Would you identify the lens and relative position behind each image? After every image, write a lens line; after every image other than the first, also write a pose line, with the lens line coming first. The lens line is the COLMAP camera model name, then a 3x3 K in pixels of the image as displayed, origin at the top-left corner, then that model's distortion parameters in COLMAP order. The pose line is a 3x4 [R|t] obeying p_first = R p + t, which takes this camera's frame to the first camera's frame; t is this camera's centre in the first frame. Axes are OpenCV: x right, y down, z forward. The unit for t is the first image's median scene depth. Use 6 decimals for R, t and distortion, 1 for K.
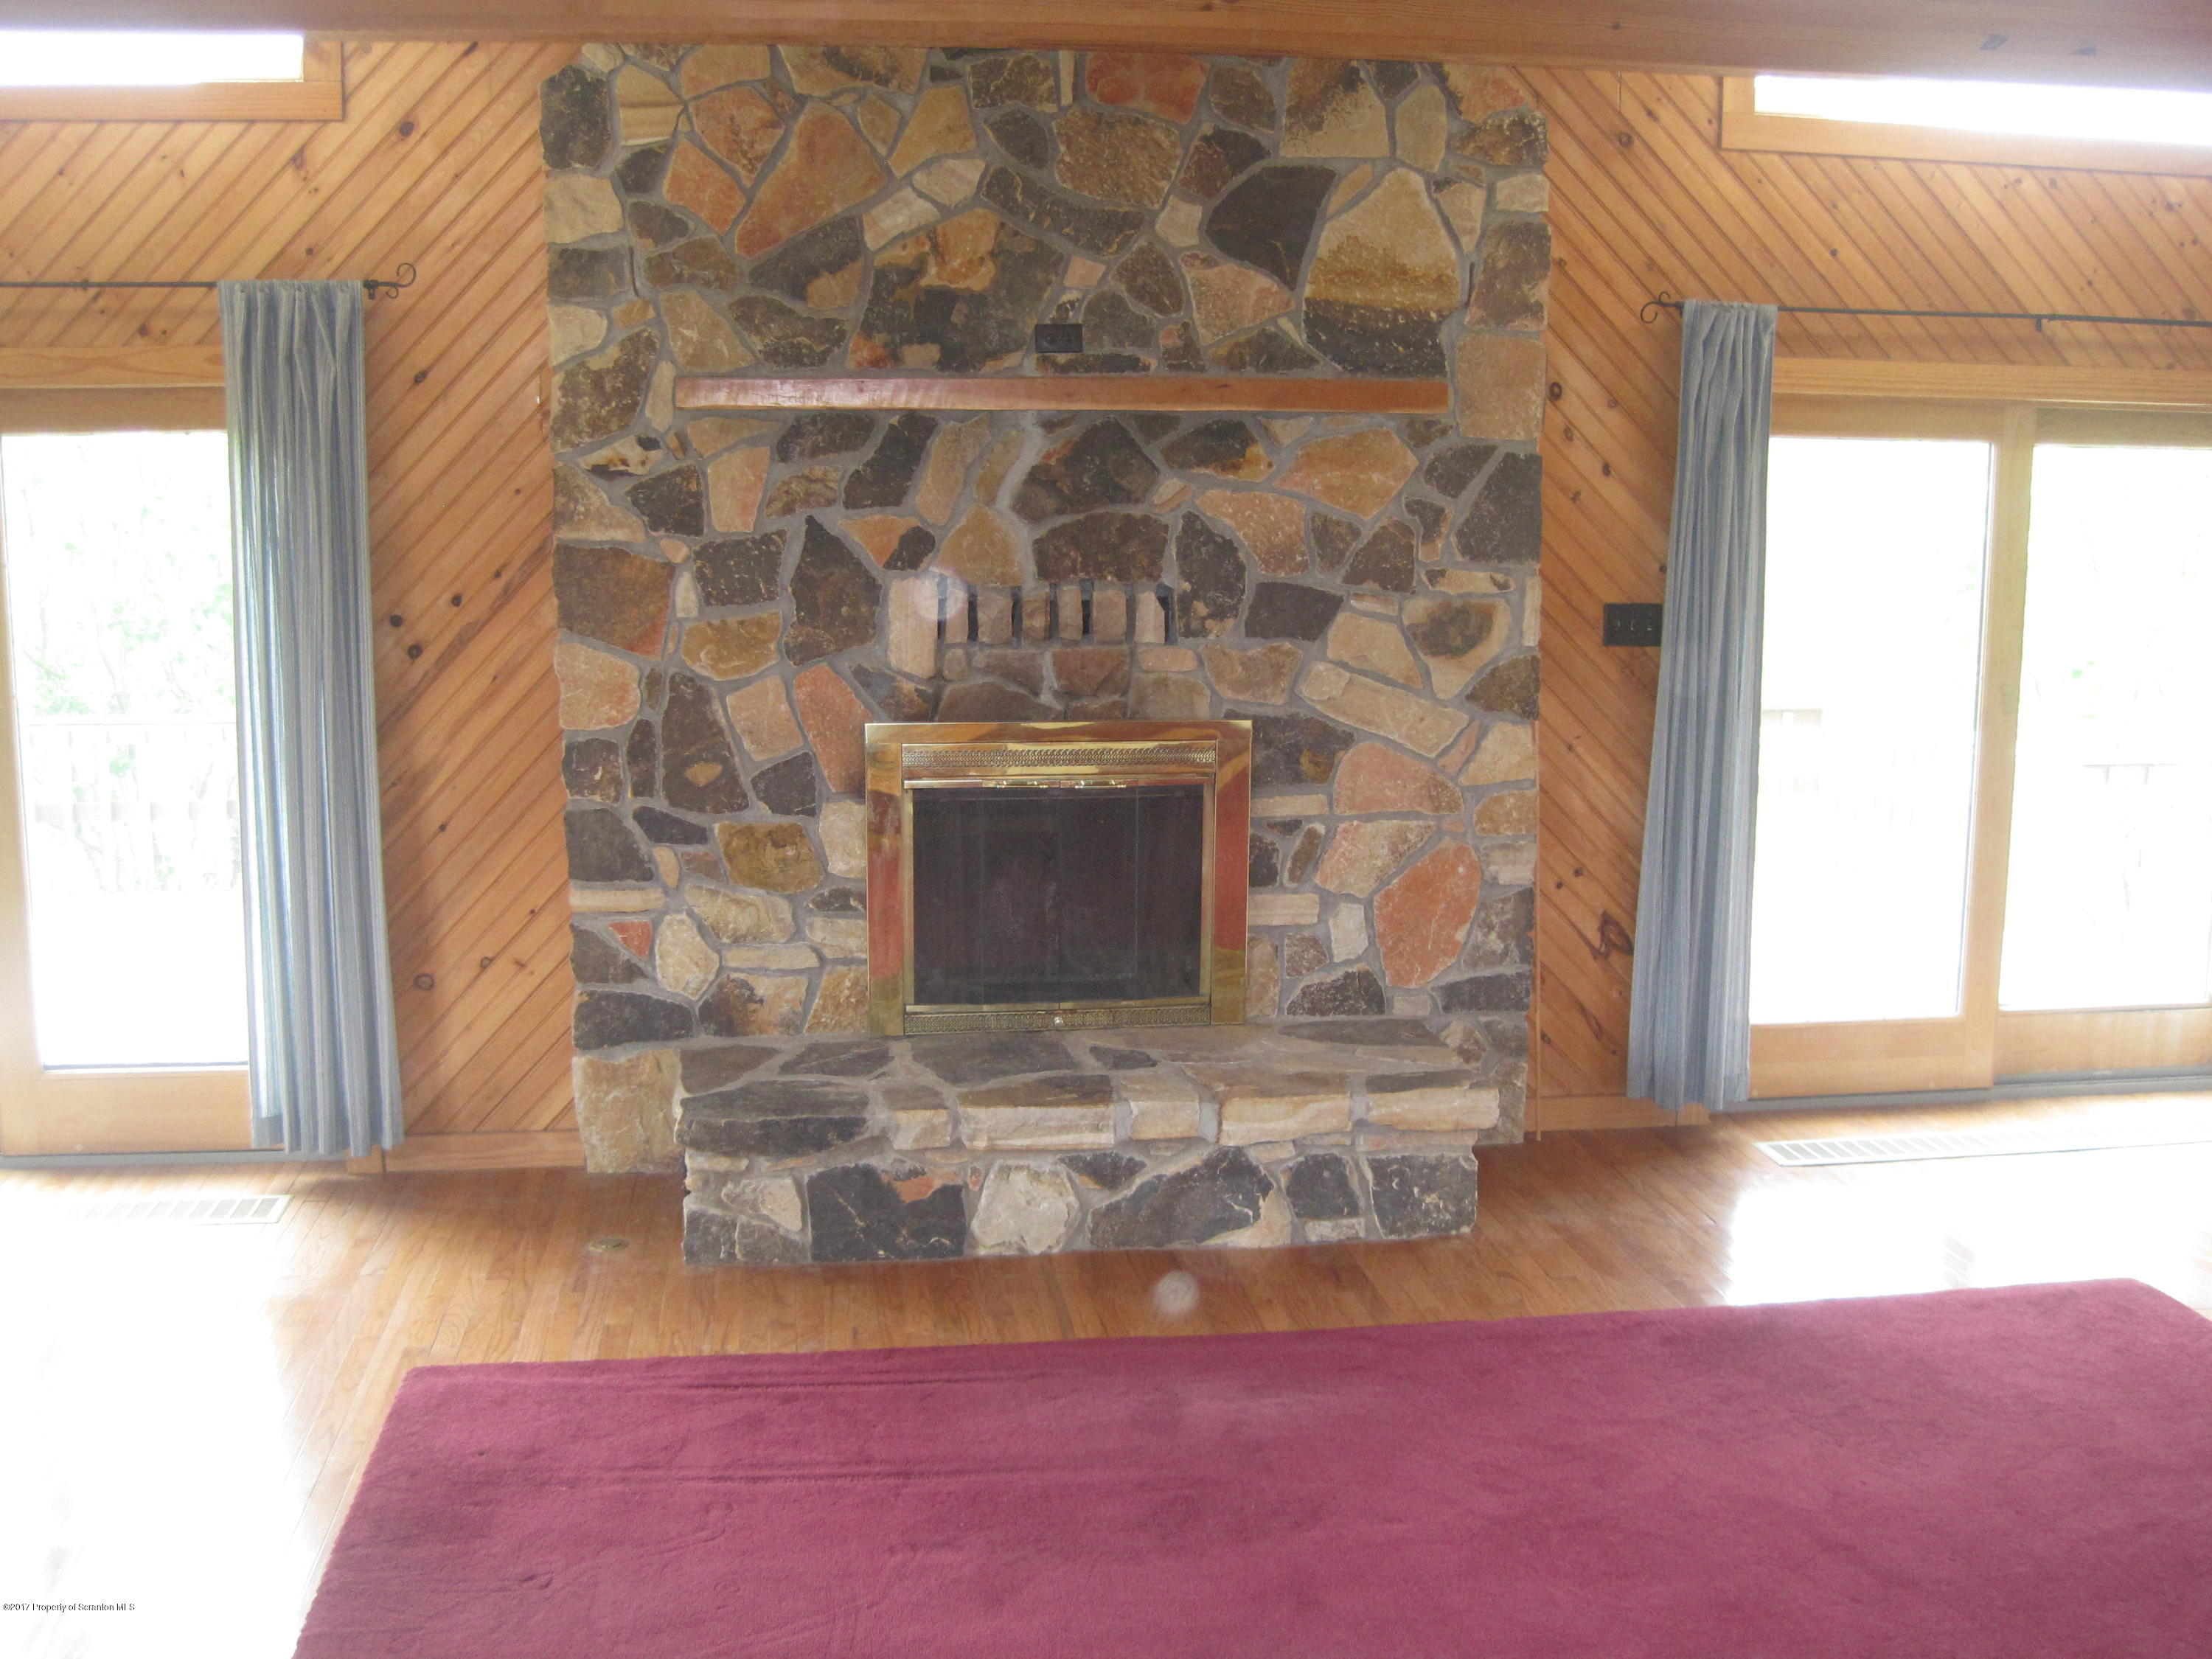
lens RADIAL K [[2258.4, 0, 1106.0], [0, 2258.4, 829.5], [0, 0, 1]] dist [-0.184758, 0.171545]
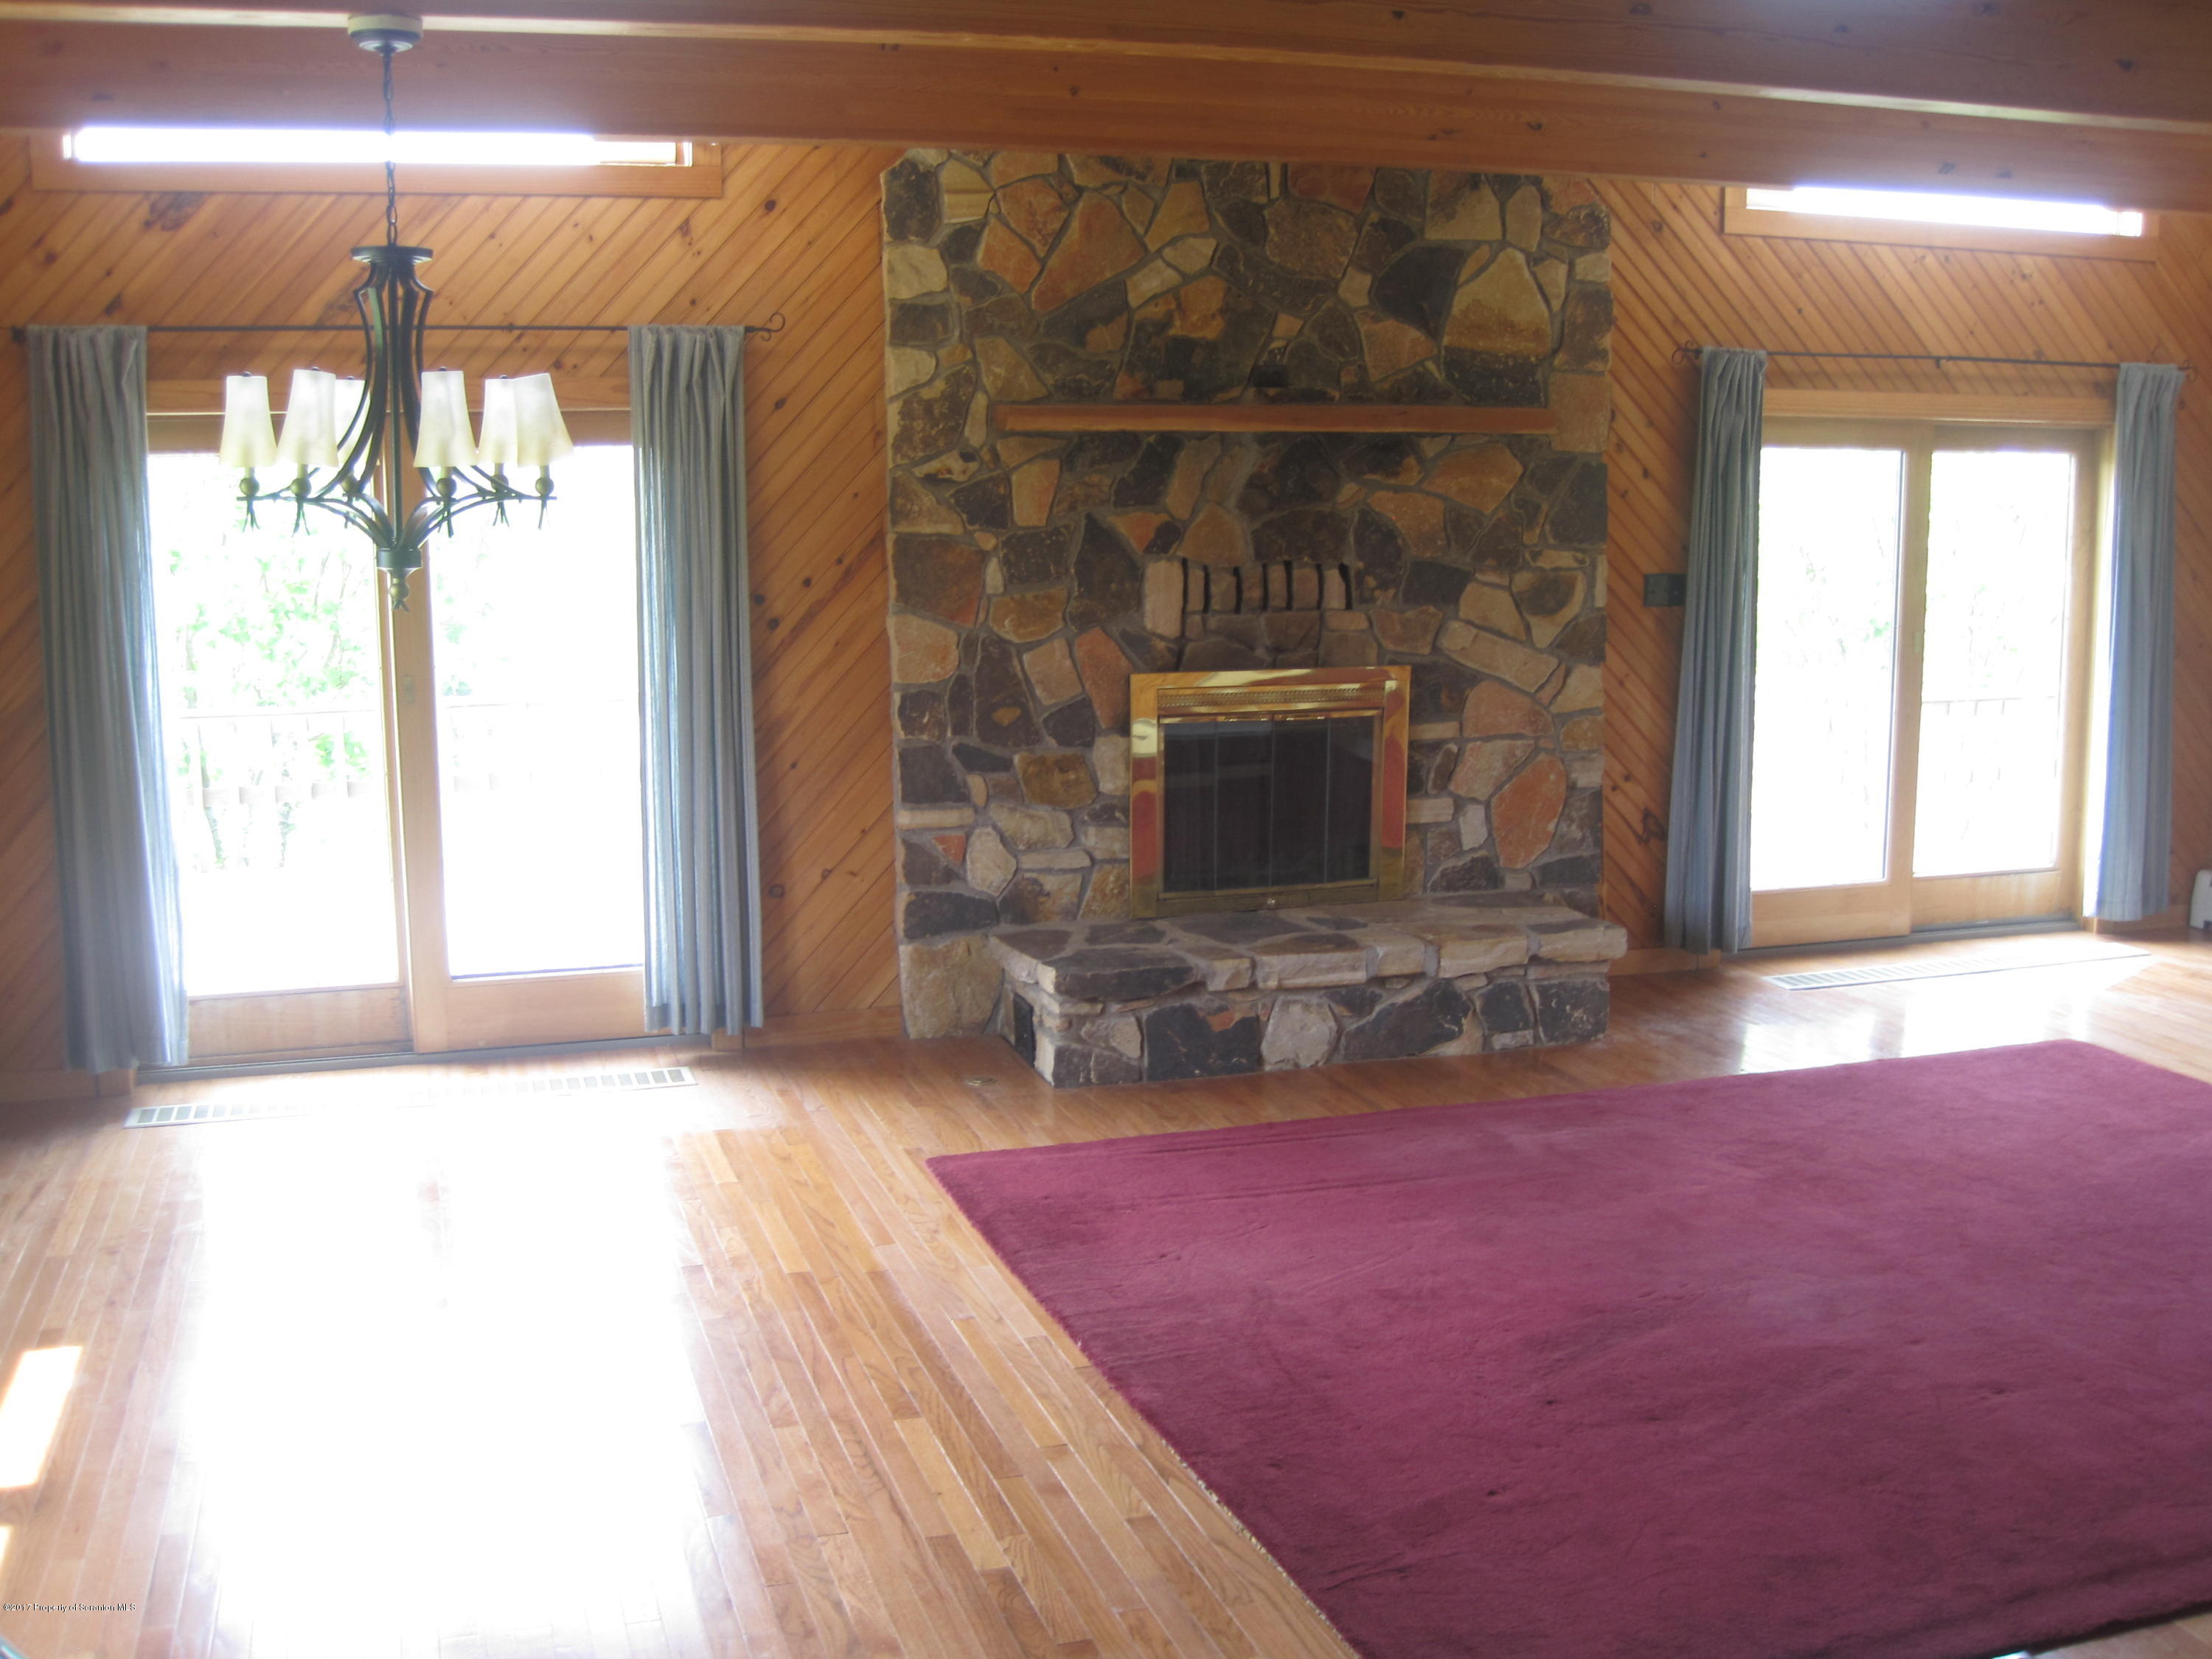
lens RADIAL K [[2268.1, 0, 1106.0], [0, 2268.1, 829.5], [0, 0, 1]] dist [-0.171066, 0.135094]
pose [[0.984807, -0.035334, 0.170018, -0.343466], [0.035836, 0.999358, 0.000113, 0.041234], [-0.169913, 0.005982, 0.985441, -0.274699]]
